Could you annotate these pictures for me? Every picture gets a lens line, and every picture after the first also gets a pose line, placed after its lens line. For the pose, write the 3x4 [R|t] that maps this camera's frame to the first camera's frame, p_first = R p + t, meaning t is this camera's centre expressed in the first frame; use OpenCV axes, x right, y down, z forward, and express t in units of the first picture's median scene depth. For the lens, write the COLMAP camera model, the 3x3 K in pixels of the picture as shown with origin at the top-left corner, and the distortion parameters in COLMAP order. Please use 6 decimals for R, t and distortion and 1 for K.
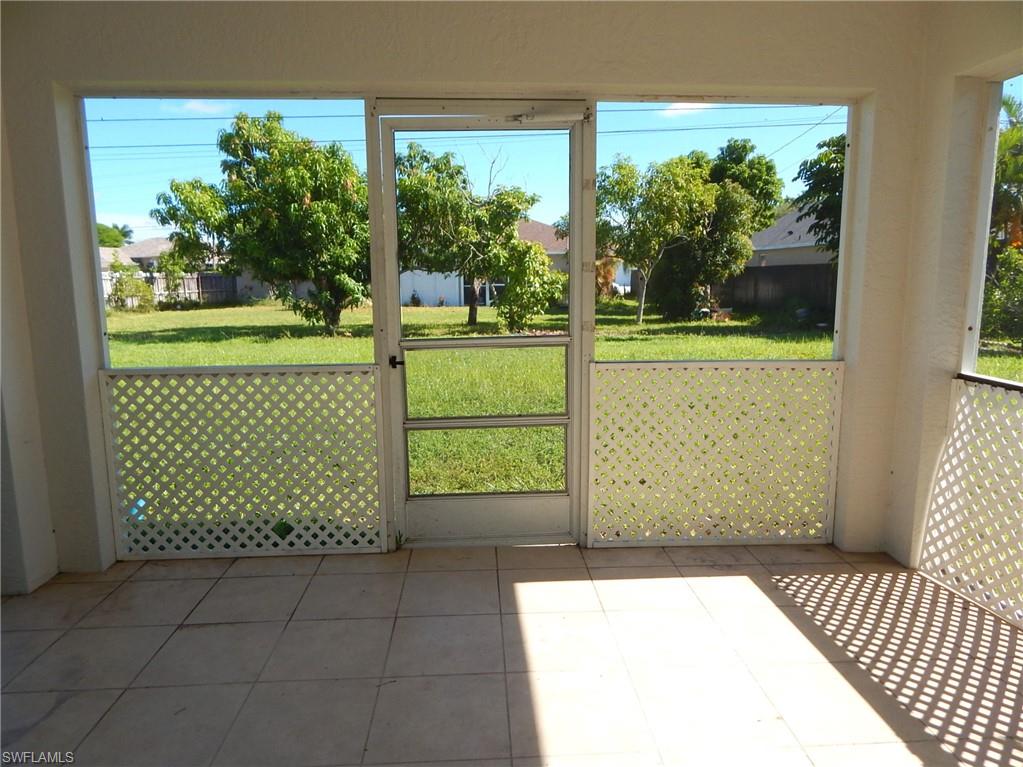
lens RADIAL K [[713.5, 0, 513.3], [0, 713.5, 380.7], [0, 0, 1]] dist [0.000453, 0.000149]
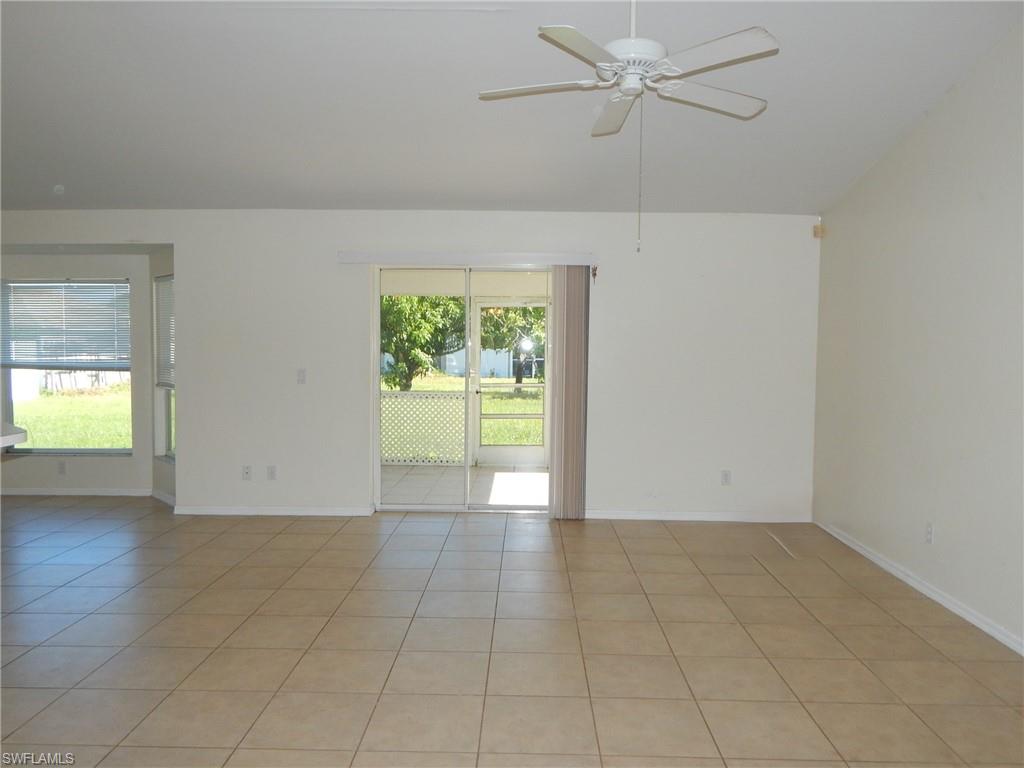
lens RADIAL K [[745.5, 0, 511.2], [0, 745.5, 384.8], [0, 0, 1]] dist [-0.000535, -0.000008]
pose [[0.997089, 0.023603, -0.072507, 0.027805], [-0.030597, 0.994823, -0.096910, 0.038142], [0.069845, 0.098847, 0.992649, -0.308547]]
